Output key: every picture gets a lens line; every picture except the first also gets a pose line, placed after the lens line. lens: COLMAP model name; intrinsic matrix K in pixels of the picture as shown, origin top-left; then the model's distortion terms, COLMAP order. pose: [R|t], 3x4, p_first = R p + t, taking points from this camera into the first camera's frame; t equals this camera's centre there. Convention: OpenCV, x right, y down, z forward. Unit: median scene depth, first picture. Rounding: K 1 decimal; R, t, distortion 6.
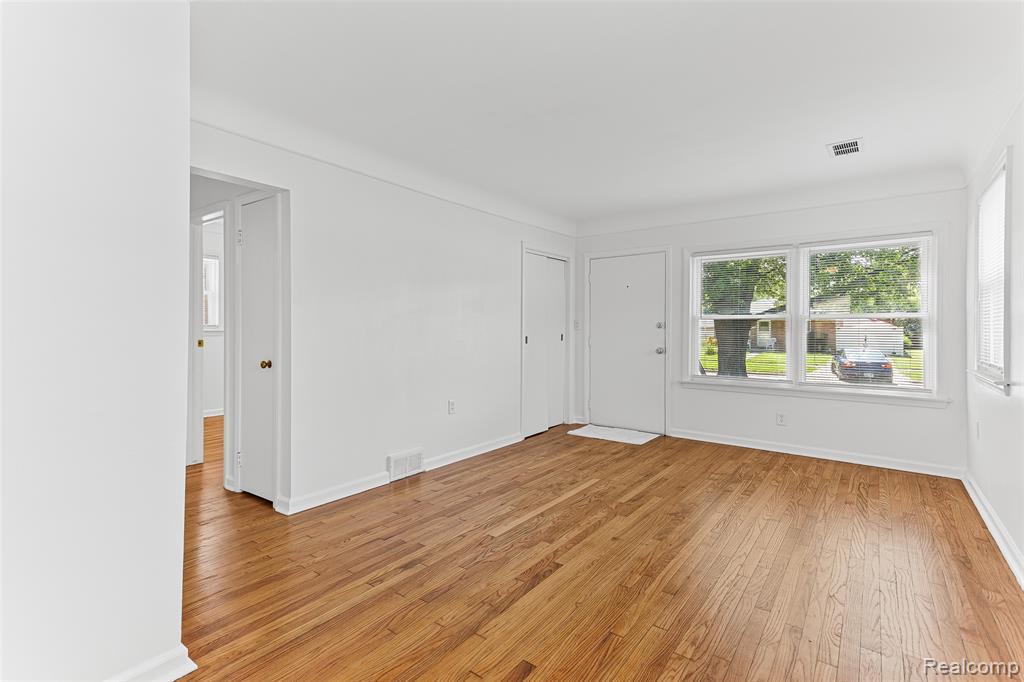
lens RADIAL K [[475.4, 0, 509.9], [0, 475.4, 329.1], [0, 0, 1]] dist [0.015678, 0.000217]
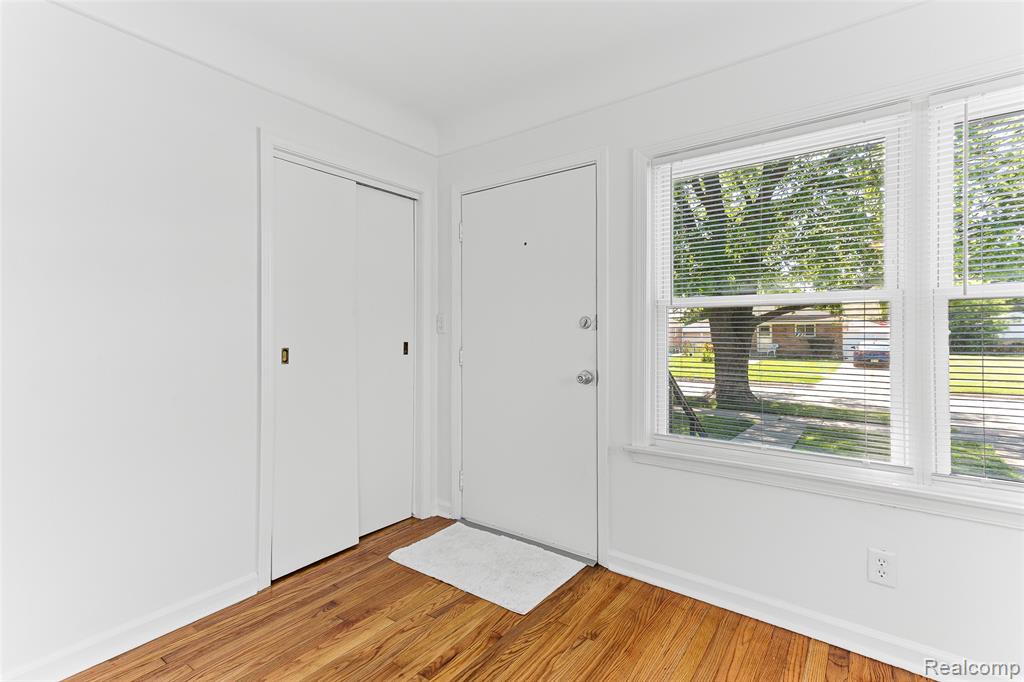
lens RADIAL K [[475.4, 0, 509.9], [0, 475.4, 329.1], [0, 0, 1]] dist [0.015678, 0.000217]
pose [[0.999982, -0.003176, 0.005010, 0.247028], [0.003234, 0.999928, -0.011589, 0.003691], [-0.004972, 0.011605, 0.999920, 0.556403]]
